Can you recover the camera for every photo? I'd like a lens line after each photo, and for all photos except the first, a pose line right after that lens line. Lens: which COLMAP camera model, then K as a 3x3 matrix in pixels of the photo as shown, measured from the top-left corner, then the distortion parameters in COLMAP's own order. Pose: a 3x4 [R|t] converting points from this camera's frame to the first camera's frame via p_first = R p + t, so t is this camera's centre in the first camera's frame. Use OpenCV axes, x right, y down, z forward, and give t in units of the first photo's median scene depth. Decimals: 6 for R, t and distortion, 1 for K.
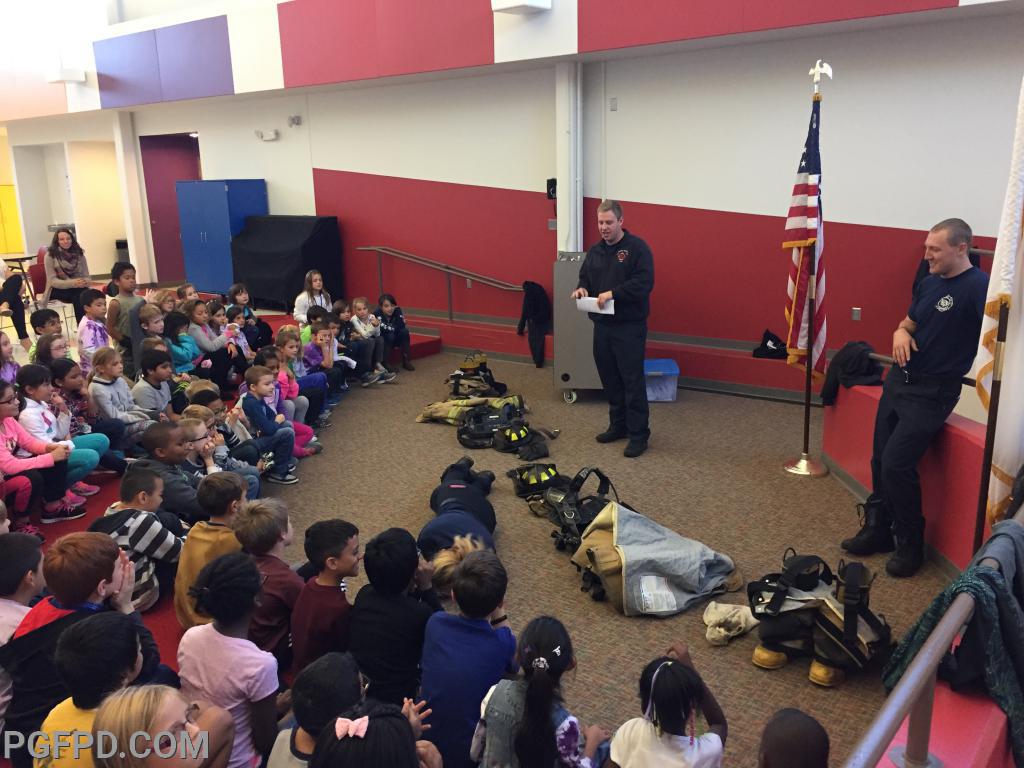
lens RADIAL K [[875.1, 0, 513.8], [0, 875.1, 383.4], [0, 0, 1]] dist [0.080960, -0.108808]
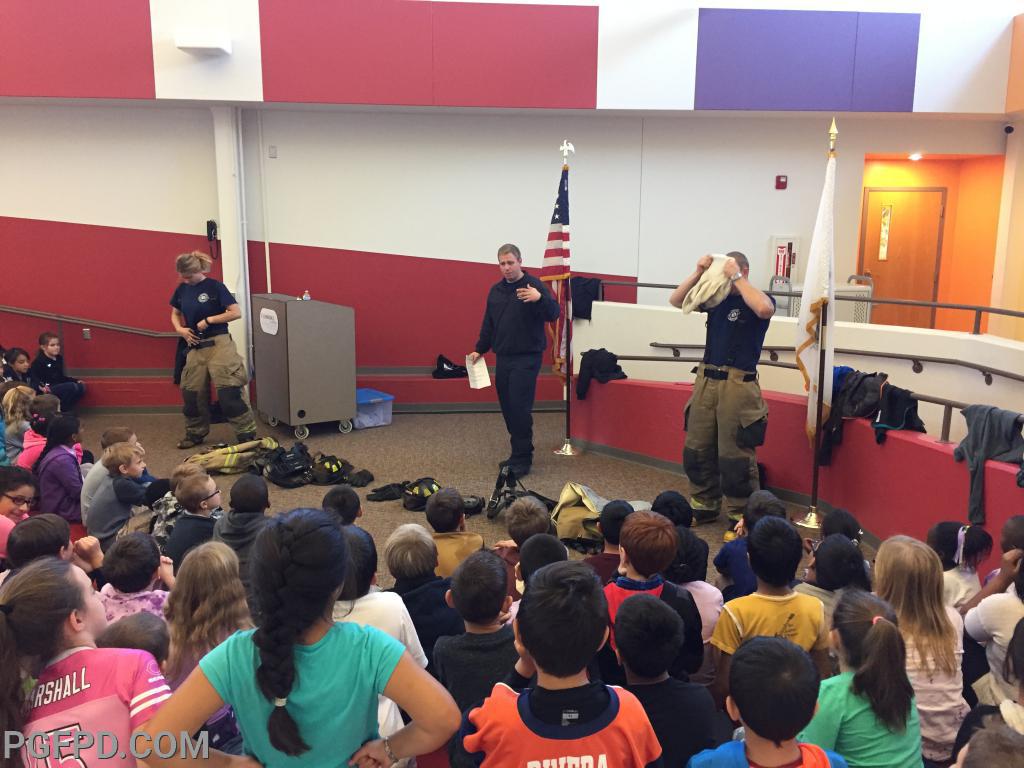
lens RADIAL K [[872.2, 0, 514.8], [0, 872.2, 383.8], [0, 0, 1]] dist [0.079631, -0.103565]
pose [[0.736327, -0.094228, 0.670032, -0.471269], [0.132227, 0.991202, -0.005915, -0.002935], [-0.663580, 0.092952, 0.742308, 0.079848]]
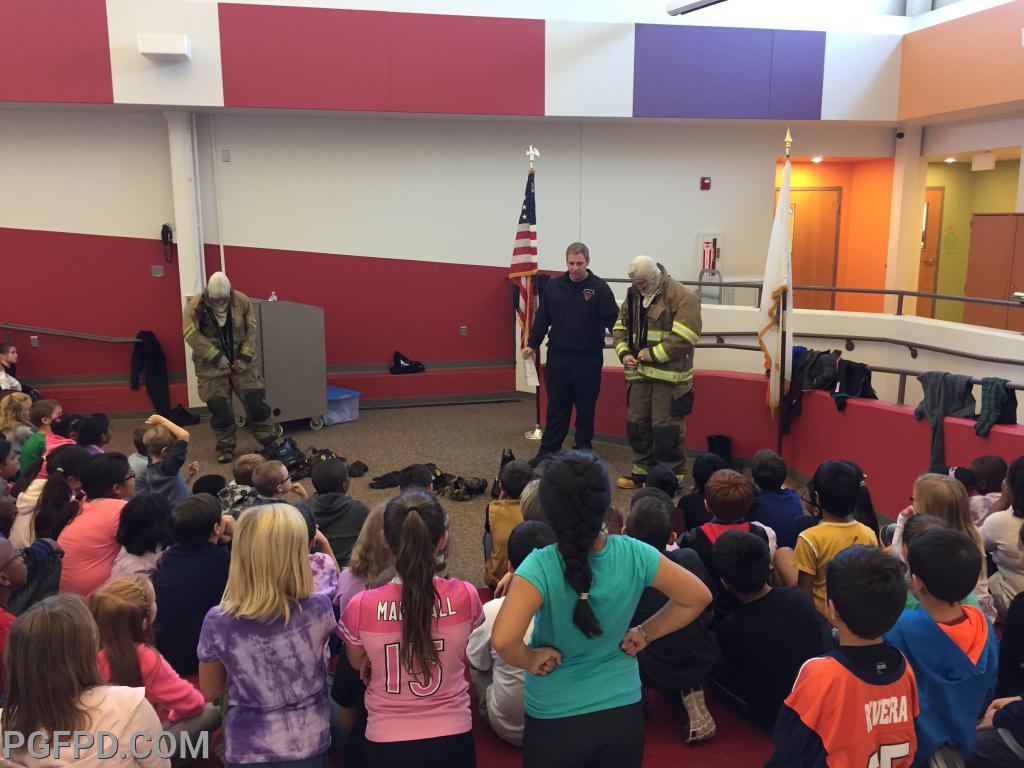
lens RADIAL K [[877.2, 0, 514.0], [0, 877.2, 379.4], [0, 0, 1]] dist [0.075653, -0.094938]
pose [[0.630373, -0.117077, 0.767413, -0.606147], [0.169450, 0.985476, 0.011154, -0.009937], [-0.757573, 0.123007, 0.641056, 0.115946]]
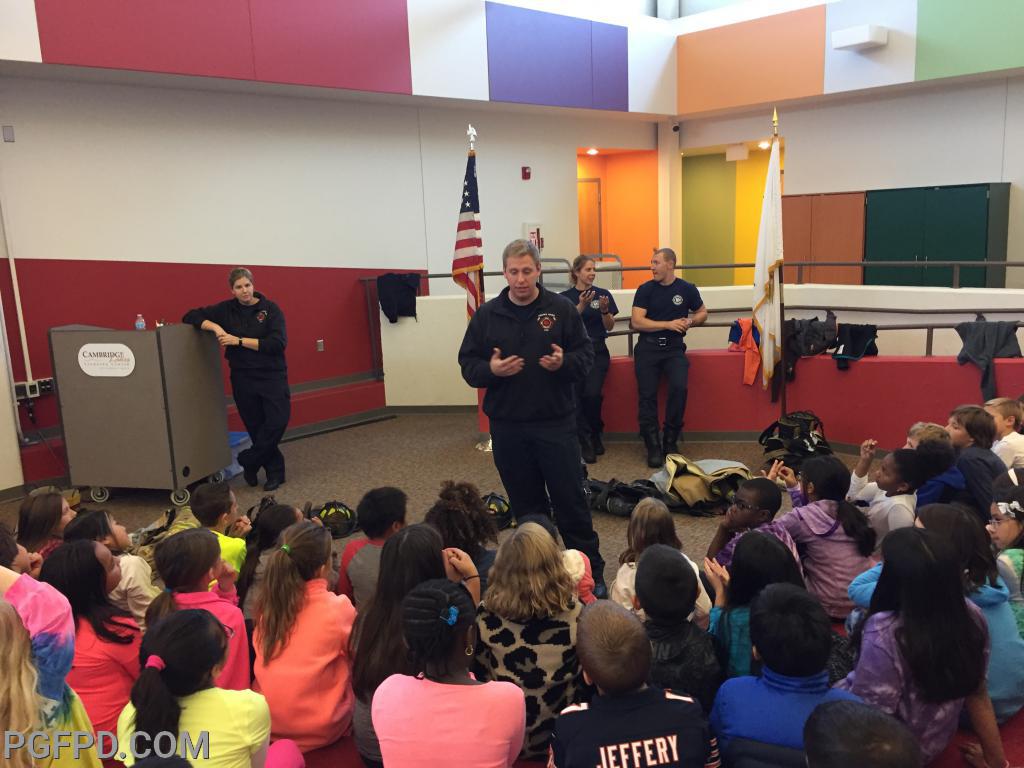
lens RADIAL K [[872.2, 0, 514.8], [0, 872.2, 383.8], [0, 0, 1]] dist [0.079631, -0.103565]
pose [[0.144989, -0.167979, 0.975070, -0.704604], [0.264139, 0.956289, 0.125467, -0.111487], [-0.953524, 0.239363, 0.183021, 0.596401]]
